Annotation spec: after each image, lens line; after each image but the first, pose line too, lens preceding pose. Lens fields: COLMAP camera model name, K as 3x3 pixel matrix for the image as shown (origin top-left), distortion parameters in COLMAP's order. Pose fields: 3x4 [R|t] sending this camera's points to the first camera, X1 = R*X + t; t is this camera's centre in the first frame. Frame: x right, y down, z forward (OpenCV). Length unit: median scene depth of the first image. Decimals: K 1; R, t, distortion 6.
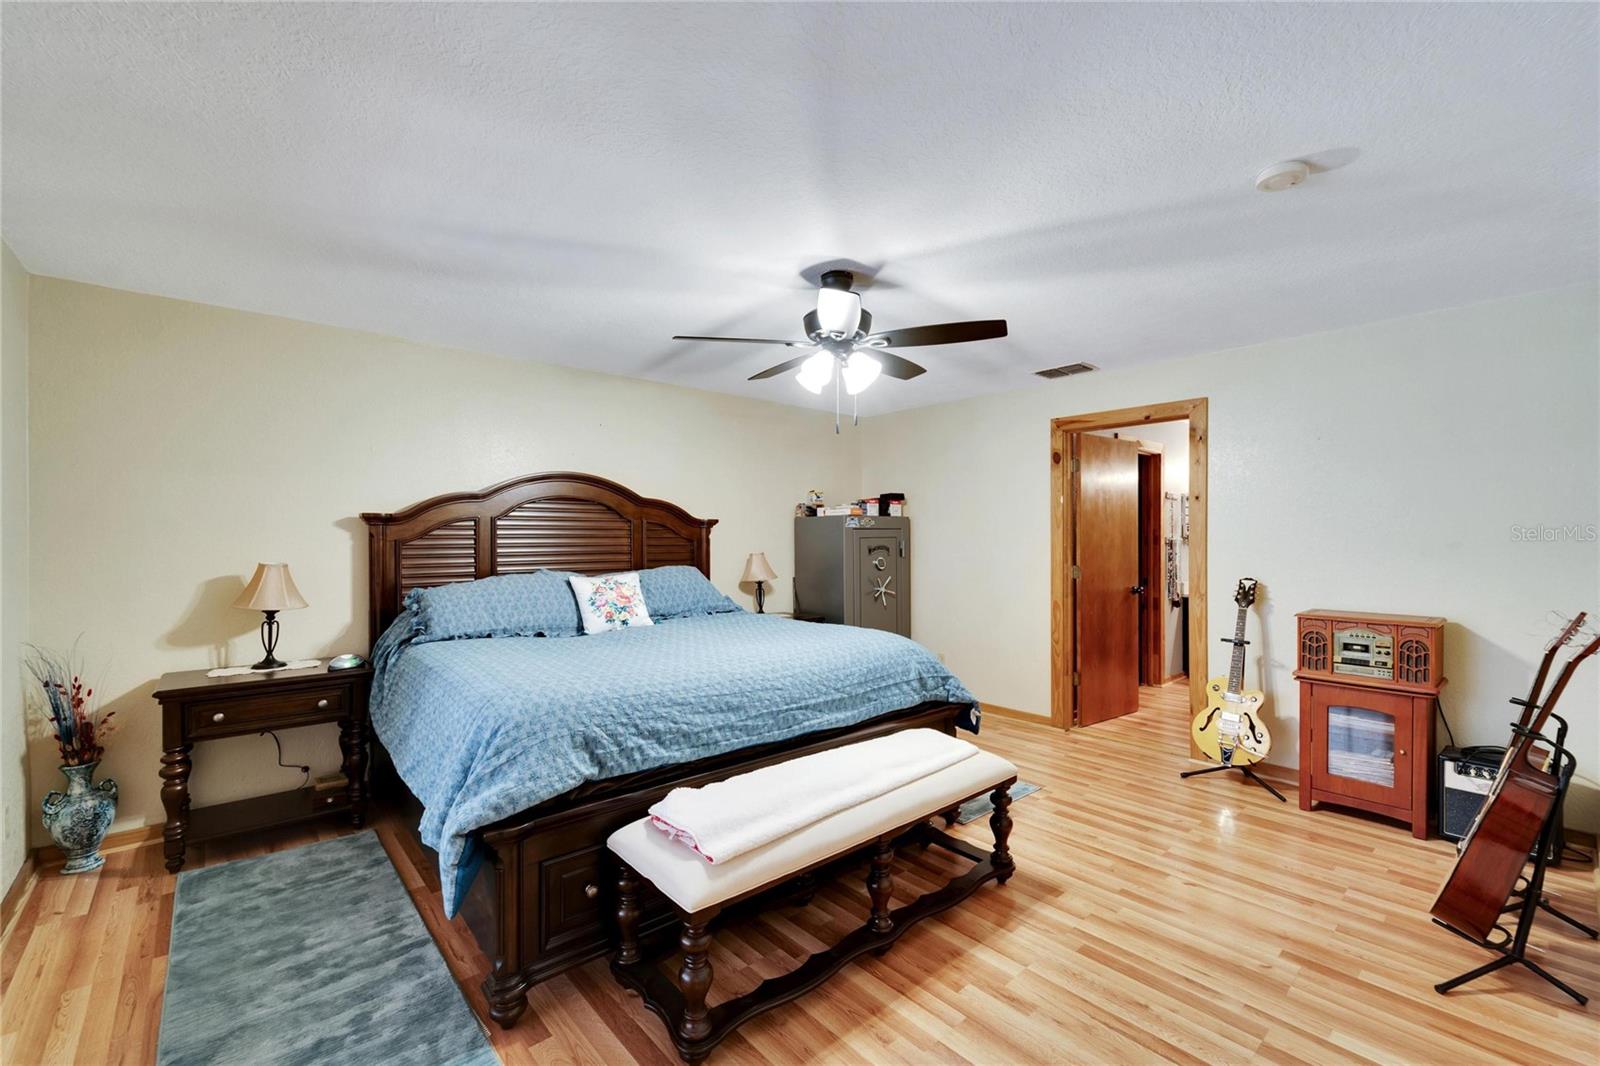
lens RADIAL K [[695.0, 0, 811.7], [0, 695.0, 537.7], [0, 0, 1]] dist [0.001327, -0.000680]
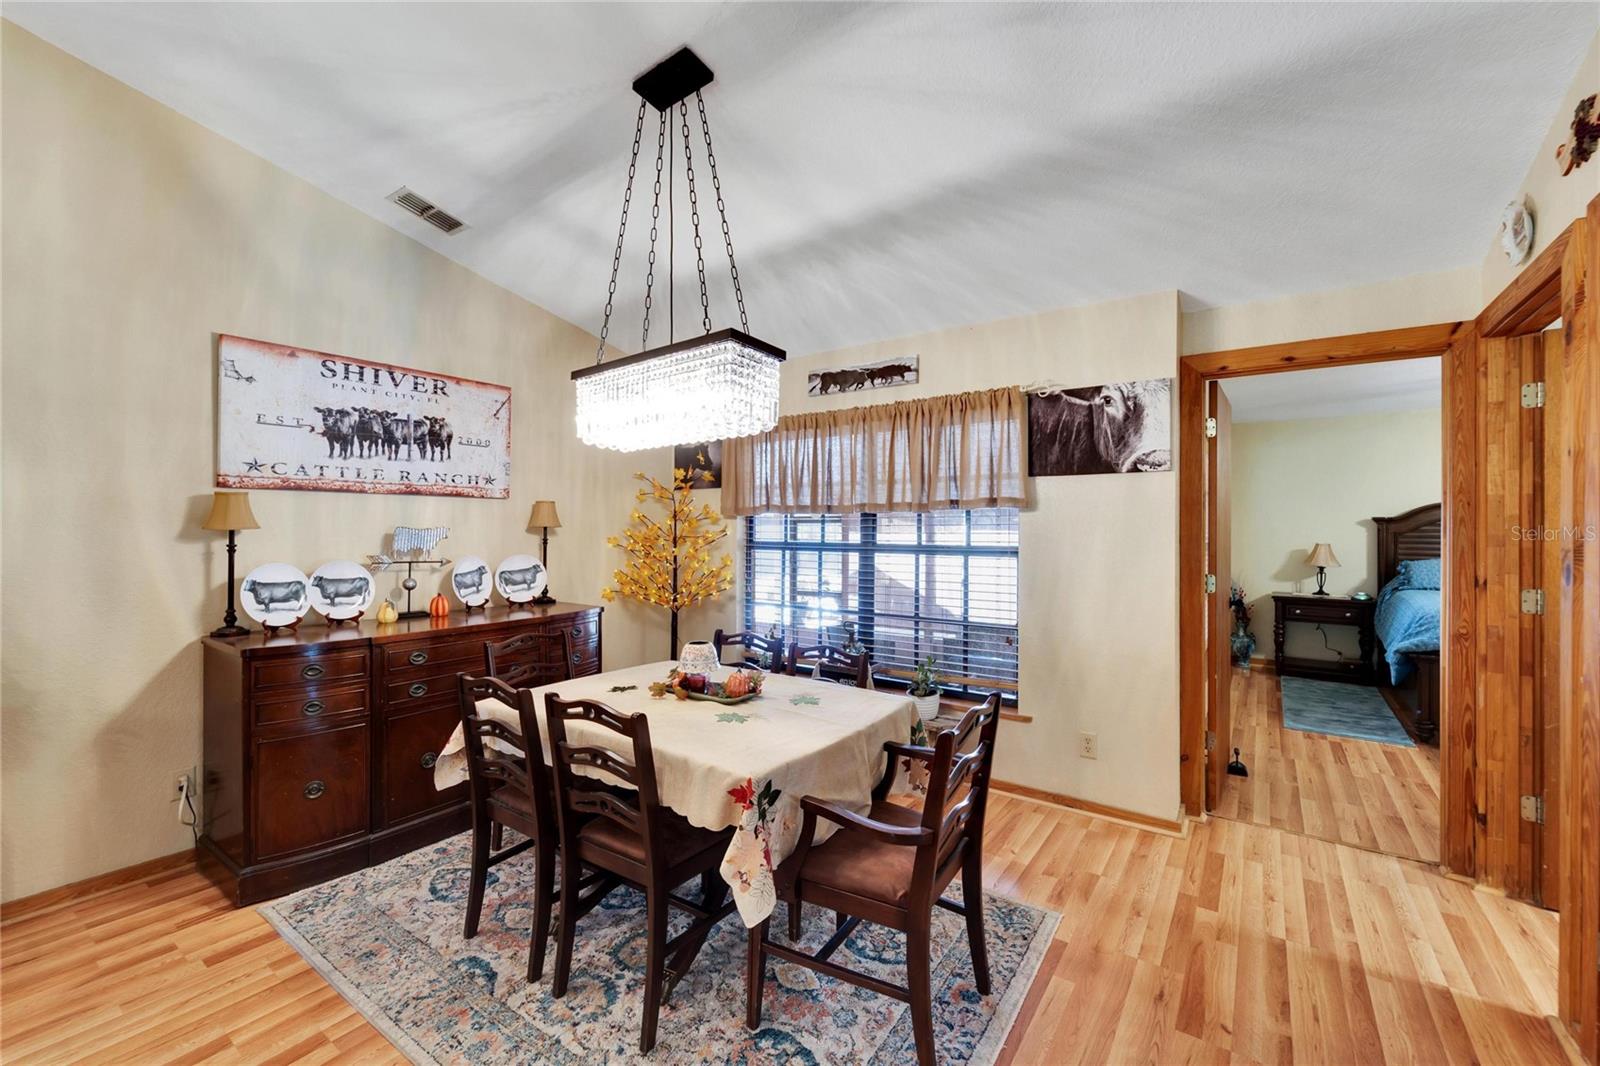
lens RADIAL K [[657.2, 0, 798.4], [0, 657.2, 523.4], [0, 0, 1]] dist [0.003339, -0.001891]
pose [[0.238433, 0.000653, -0.971159, 0.734517], [-0.002048, 0.999998, 0.000169, -0.019339], [0.971157, 0.001948, 0.238434, -0.956072]]
